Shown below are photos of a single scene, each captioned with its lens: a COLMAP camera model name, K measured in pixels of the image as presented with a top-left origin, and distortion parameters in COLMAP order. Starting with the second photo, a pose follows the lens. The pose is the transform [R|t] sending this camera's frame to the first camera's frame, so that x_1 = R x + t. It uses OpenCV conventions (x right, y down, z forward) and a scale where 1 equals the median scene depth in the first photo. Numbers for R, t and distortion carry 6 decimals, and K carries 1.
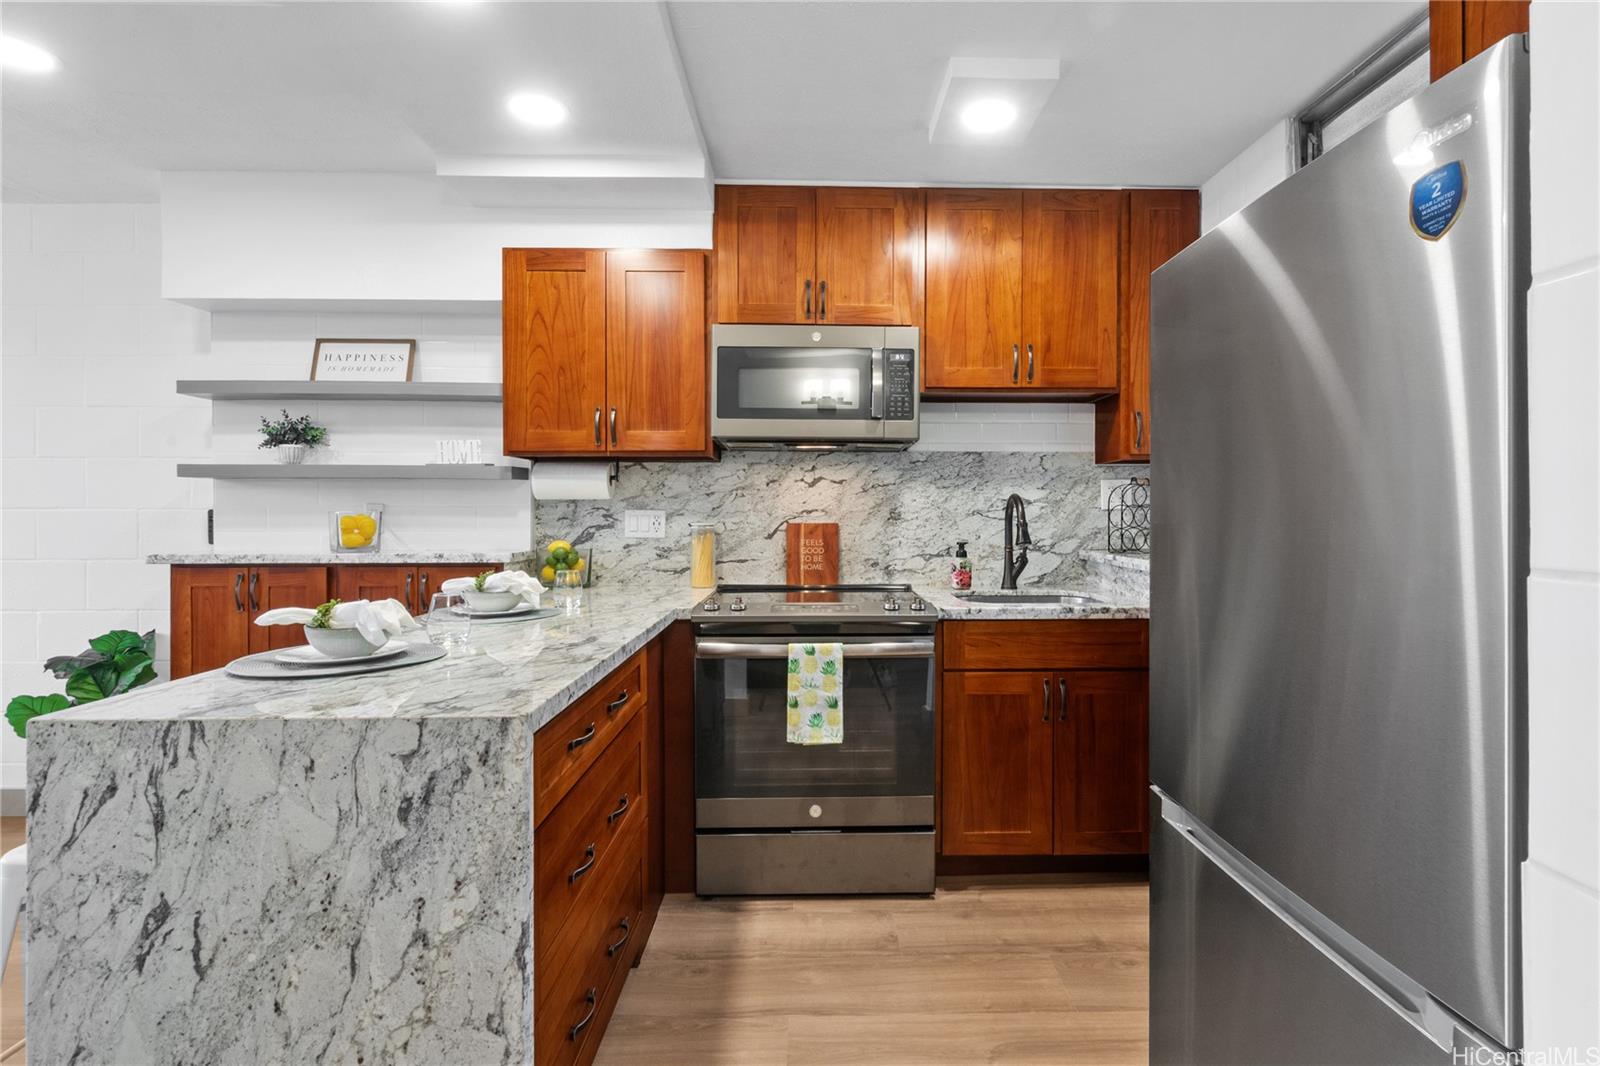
lens RADIAL K [[757.1, 0, 832.0], [0, 757.1, 514.5], [0, 0, 1]] dist [0.009926, -0.010736]
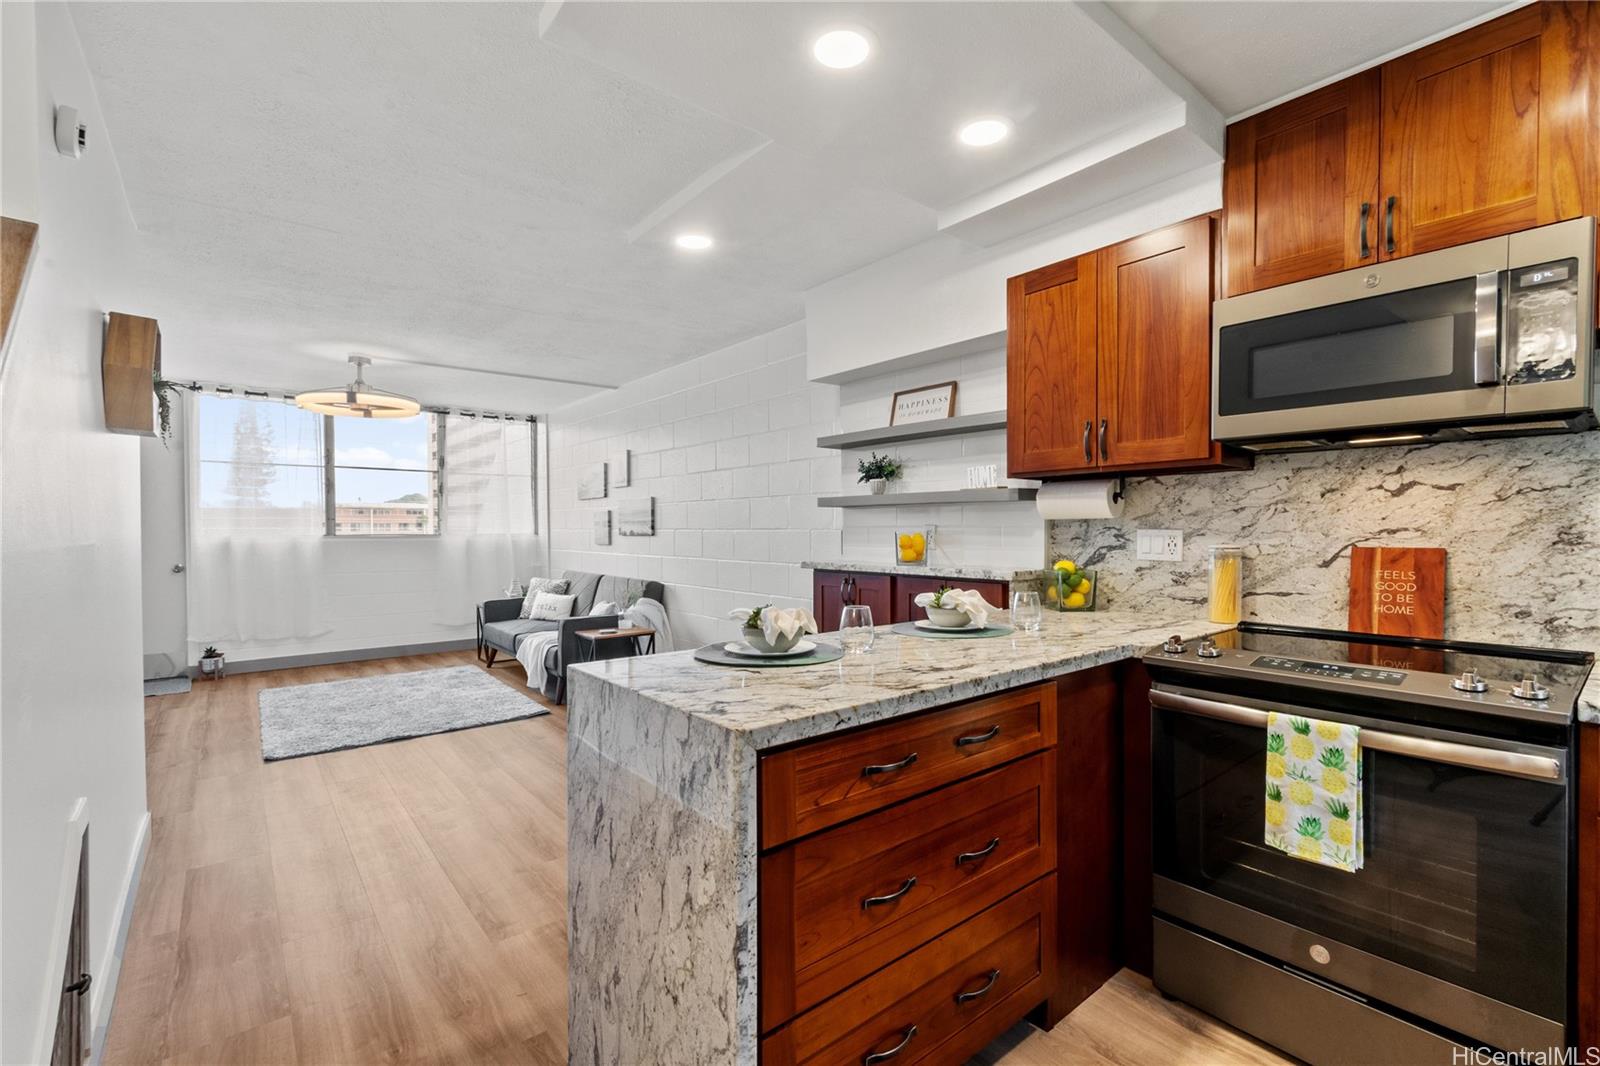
lens RADIAL K [[703.8, 0, 826.0], [0, 703.8, 541.7], [0, 0, 1]] dist [0.002296, 0.000753]
pose [[0.625226, 0.011224, -0.780363, 0.170635], [0.000534, 0.999890, 0.014809, -0.004525], [0.780443, -0.009675, 0.625152, 0.194295]]
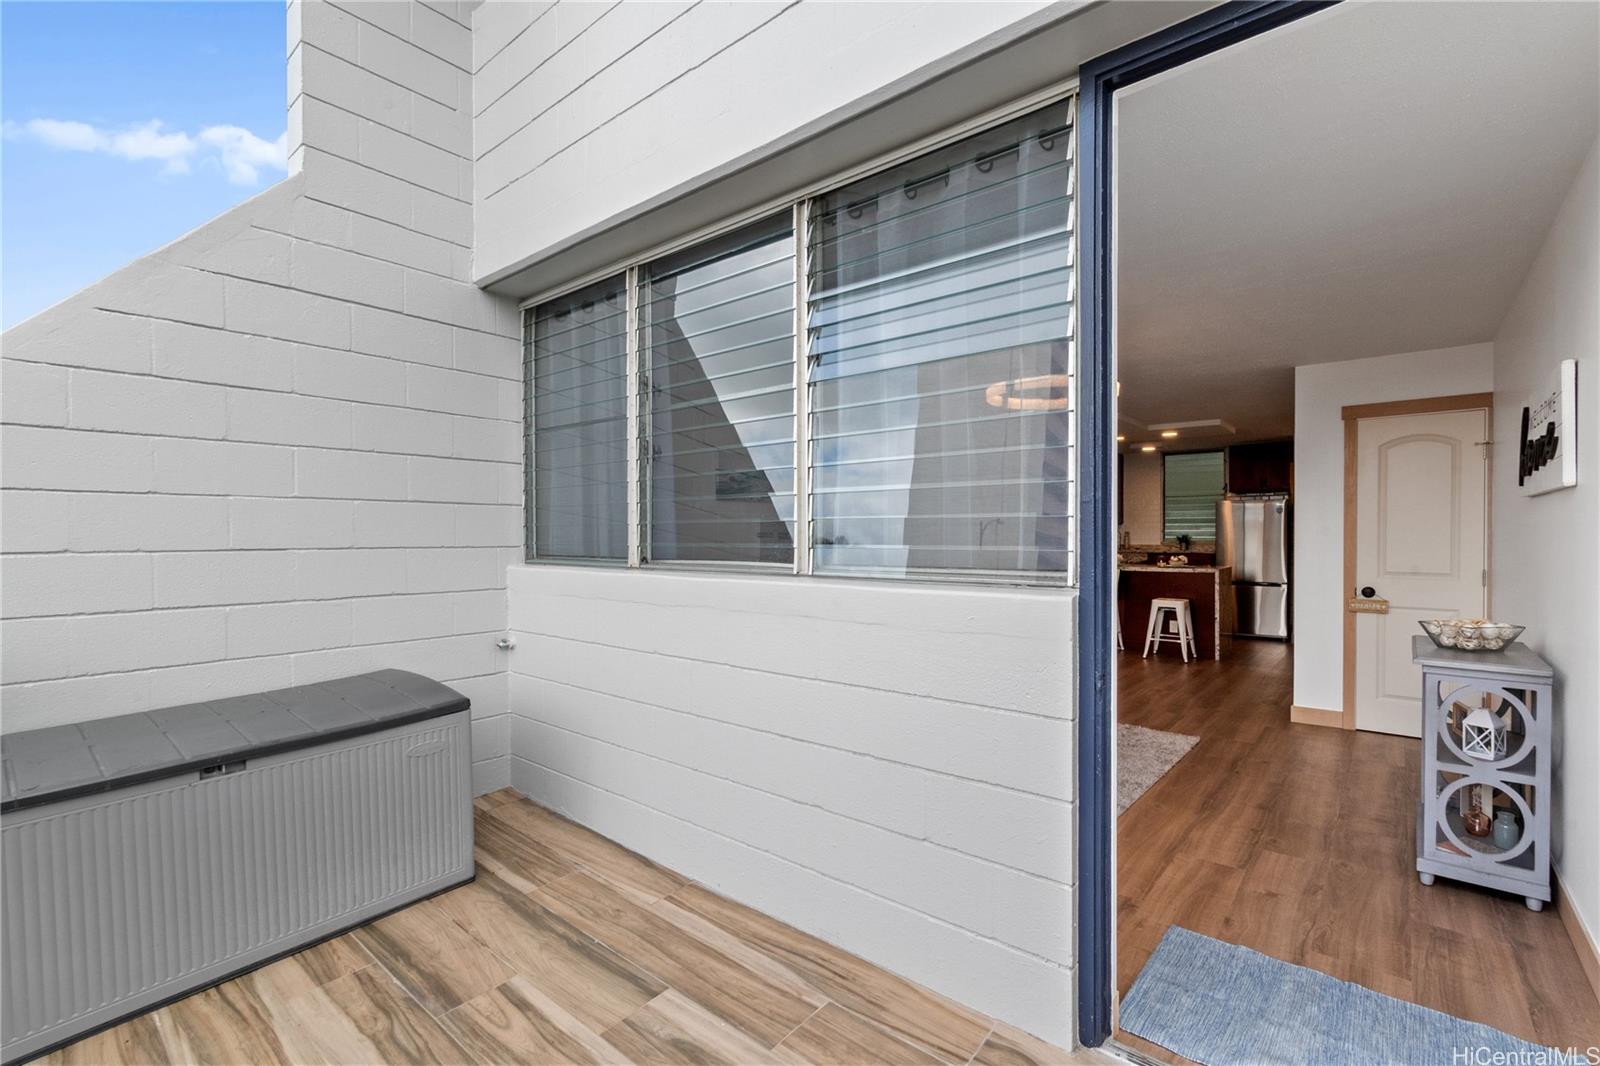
lens RADIAL K [[703.8, 0, 826.0], [0, 703.8, 541.7], [0, 0, 1]] dist [0.002296, 0.000753]
pose [[0.651373, -0.011857, 0.758665, -3.318505], [0.007472, 0.999930, 0.009213, -0.029793], [-0.758721, -0.000333, 0.651416, -0.198289]]
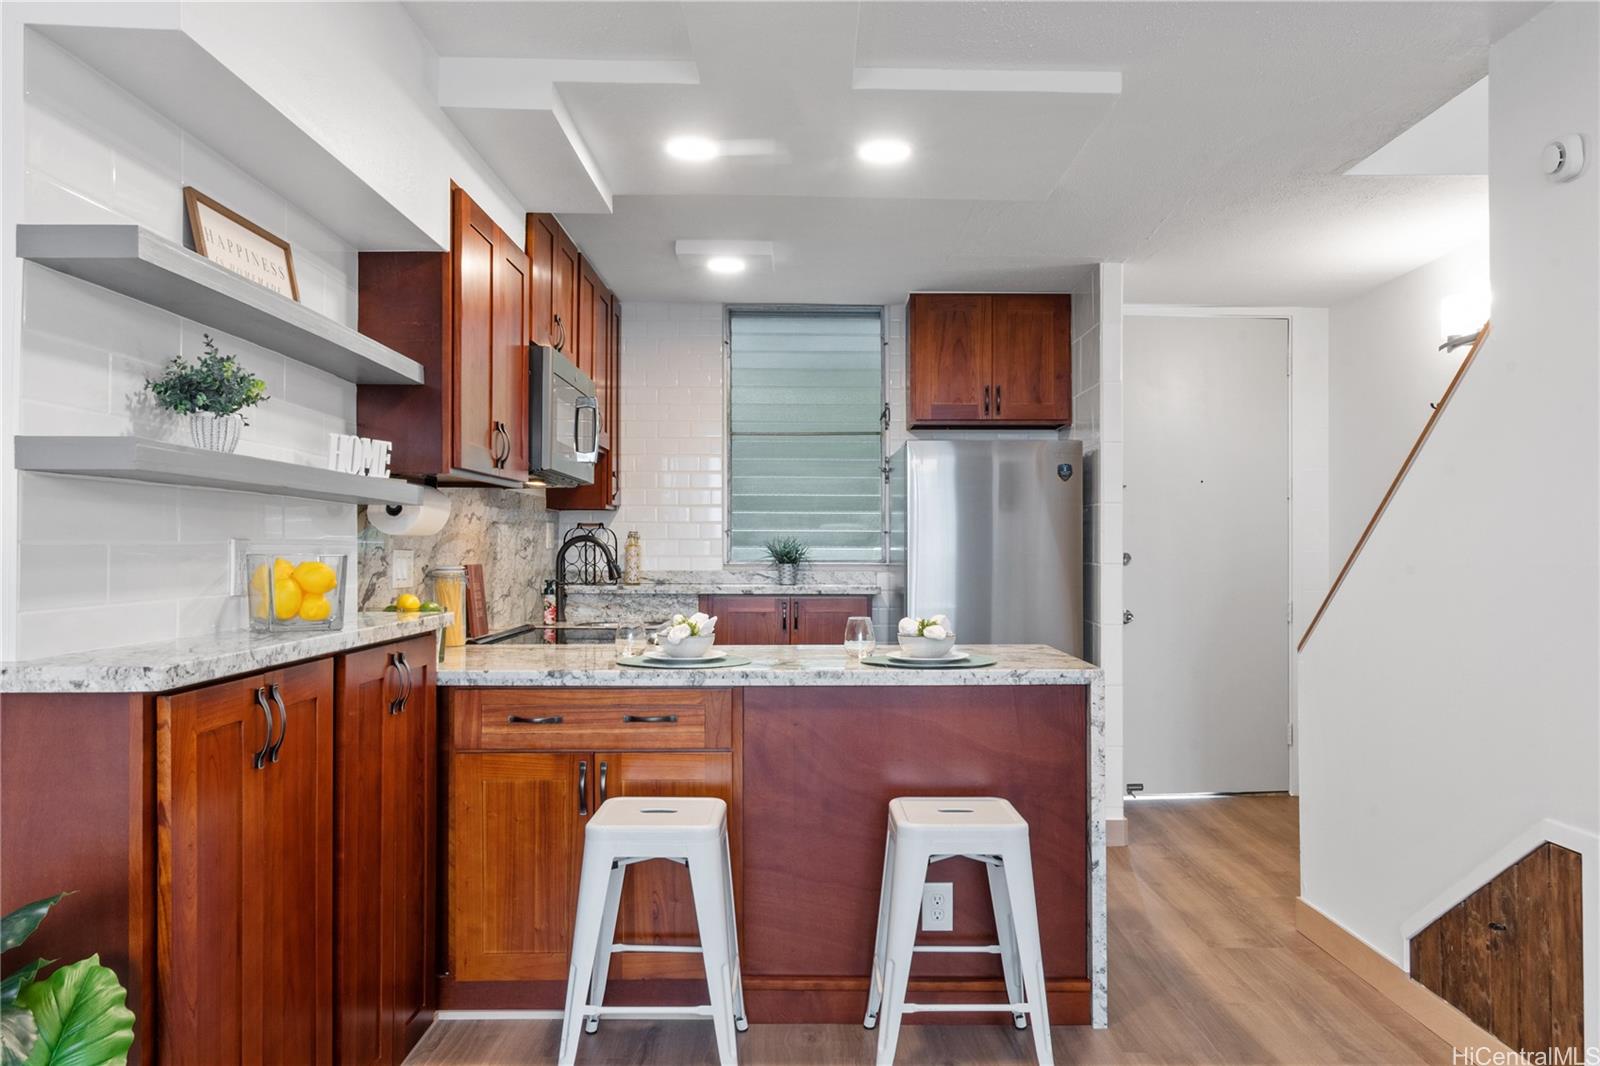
lens RADIAL K [[1108.9, 0, 824.9], [0, 1108.9, 541.6], [0, 0, 1]] dist [-0.001276, 0.000816]
pose [[0.010301, 0.006010, 0.999929, -1.452727], [0.003118, 0.999977, -0.006042, -0.007175], [-0.999942, 0.003180, 0.010282, 0.640767]]
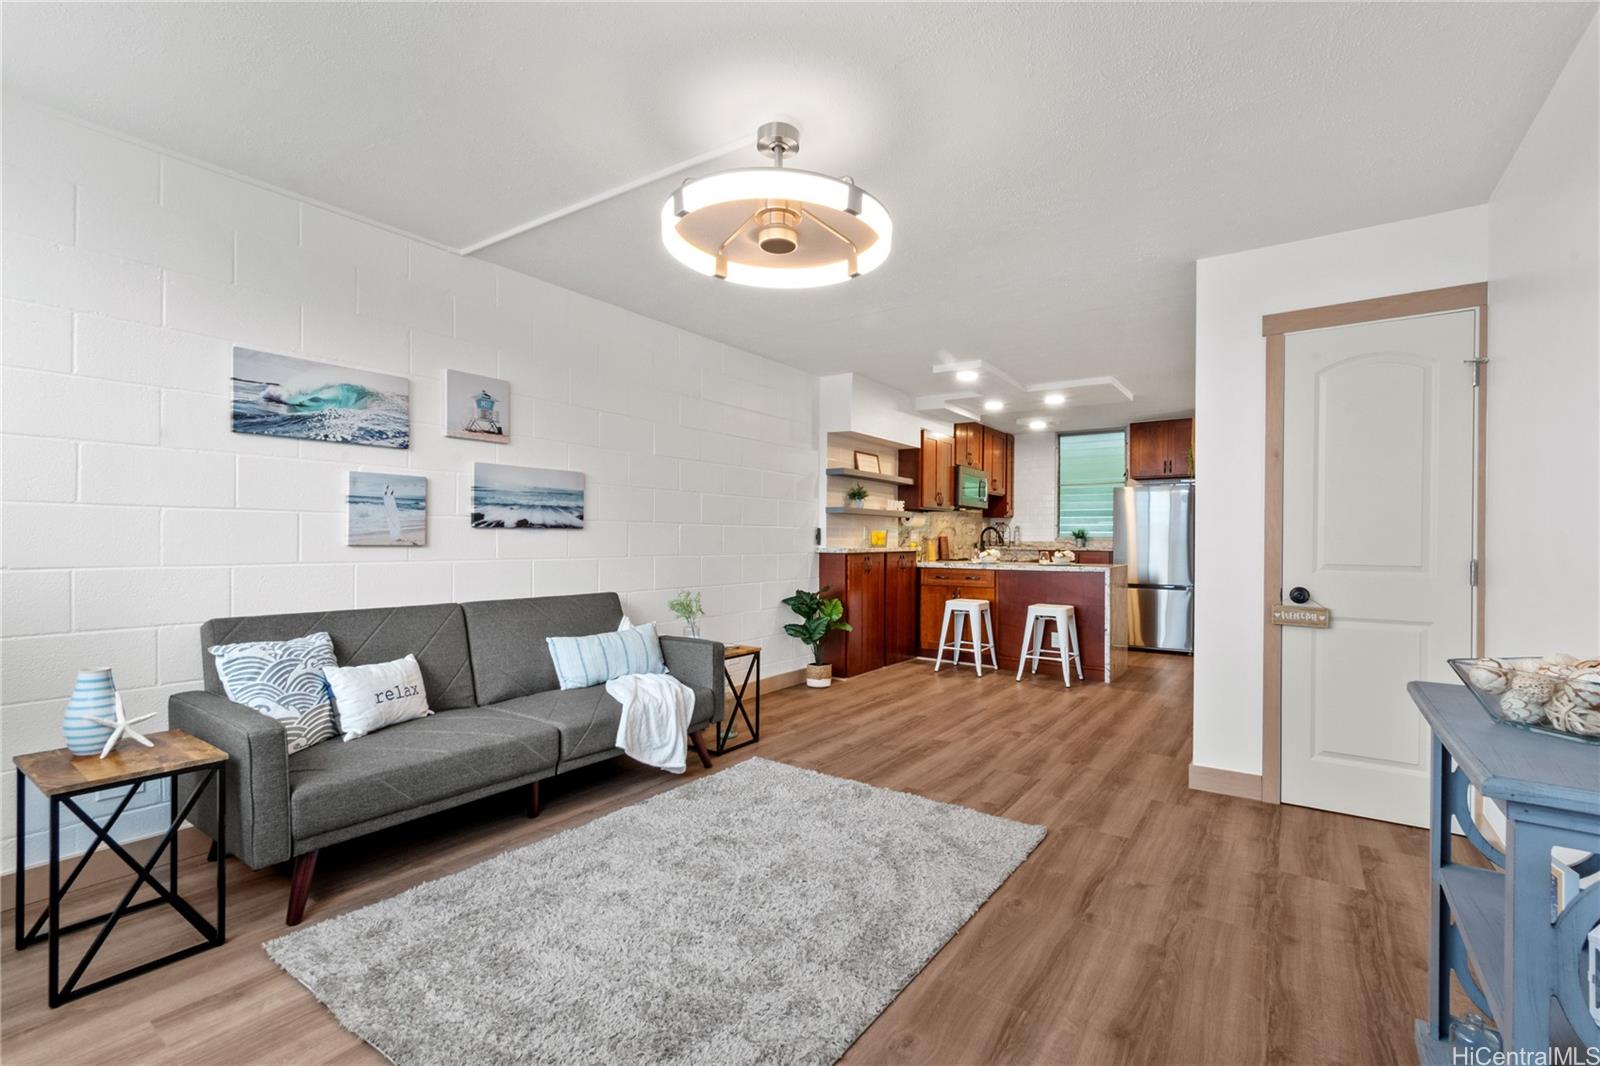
lens RADIAL K [[703.8, 0, 826.0], [0, 703.8, 541.7], [0, 0, 1]] dist [0.002296, 0.000753]
pose [[0.581283, -0.000428, 0.813701, -2.547686], [-0.001231, 0.999998, 0.001406, 0.030013], [-0.813700, -0.001819, 0.581282, -0.123163]]
